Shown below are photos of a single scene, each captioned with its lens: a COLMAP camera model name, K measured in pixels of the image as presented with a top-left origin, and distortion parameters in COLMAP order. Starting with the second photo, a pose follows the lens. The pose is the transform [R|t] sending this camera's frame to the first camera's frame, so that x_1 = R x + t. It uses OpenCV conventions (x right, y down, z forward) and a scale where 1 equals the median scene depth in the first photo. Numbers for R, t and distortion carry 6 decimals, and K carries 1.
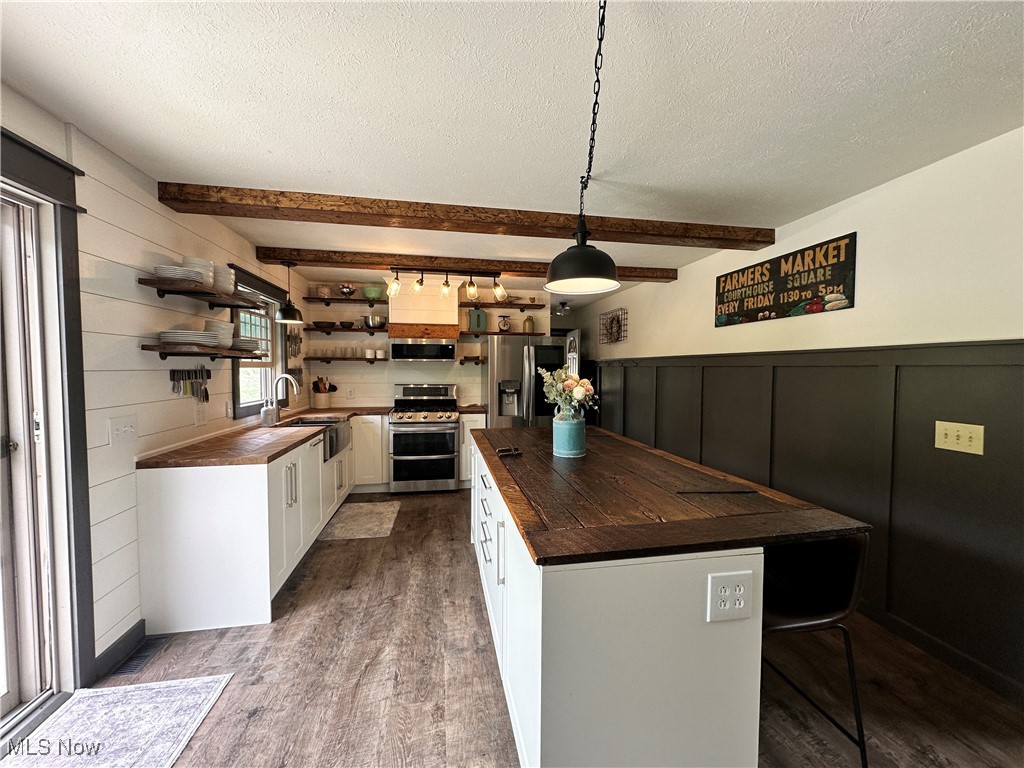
lens RADIAL K [[408.5, 0, 511.5], [0, 408.5, 382.2], [0, 0, 1]] dist [-0.004626, 0.000281]
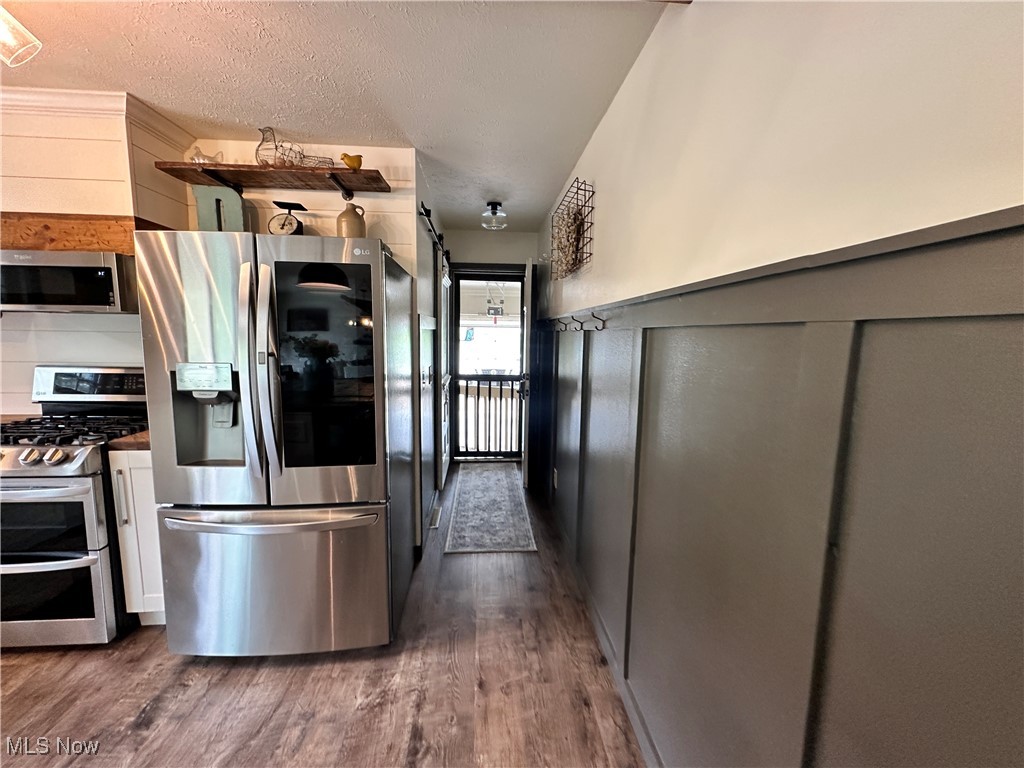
lens RADIAL K [[408.5, 0, 511.5], [0, 408.5, 382.2], [0, 0, 1]] dist [-0.004626, 0.000281]
pose [[0.994532, 0.025631, -0.101235, 0.285876], [-0.017528, 0.996630, 0.080136, -0.022516], [0.102948, -0.077923, 0.991630, 0.681653]]
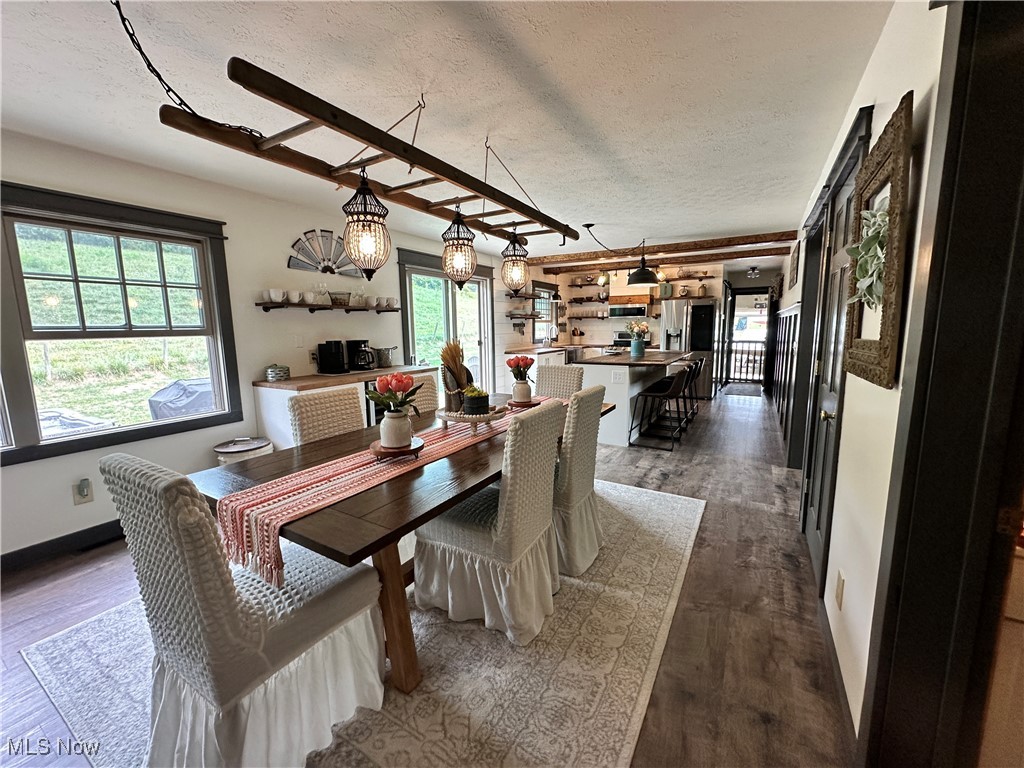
lens RADIAL K [[408.5, 0, 511.5], [0, 408.5, 382.2], [0, 0, 1]] dist [-0.004626, 0.000281]
pose [[0.756869, 0.076179, -0.649112, 0.567497], [-0.007795, 0.994165, 0.107586, 0.038452], [0.653520, -0.076369, 0.753047, -0.650584]]
